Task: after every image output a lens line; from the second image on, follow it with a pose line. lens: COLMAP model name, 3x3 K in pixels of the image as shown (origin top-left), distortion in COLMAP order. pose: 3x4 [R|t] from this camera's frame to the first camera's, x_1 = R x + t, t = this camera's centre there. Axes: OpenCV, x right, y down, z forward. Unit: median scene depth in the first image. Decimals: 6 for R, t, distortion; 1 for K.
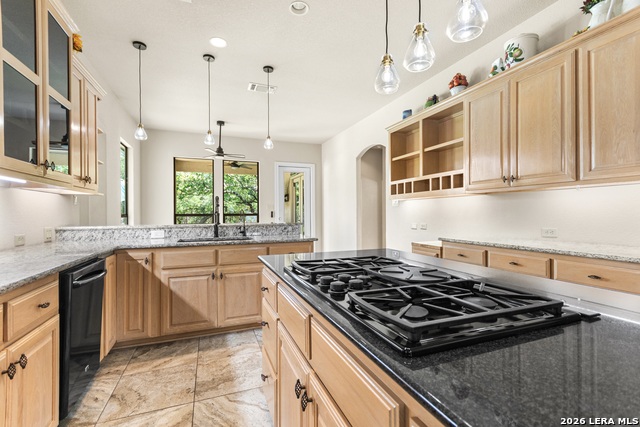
lens RADIAL K [[286.4, 0, 318.7], [0, 286.4, 213.5], [0, 0, 1]] dist [0.008752, -0.001683]
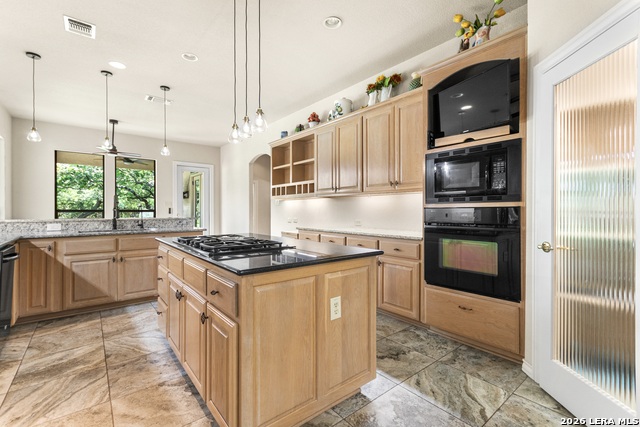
lens RADIAL K [[286.4, 0, 319.4], [0, 286.4, 211.8], [0, 0, 1]] dist [0.008752, -0.001683]
pose [[0.951274, 0.004930, 0.308308, 0.081672], [-0.006119, 0.999977, 0.002889, 0.001951], [-0.308287, -0.004635, 0.951282, -0.397063]]
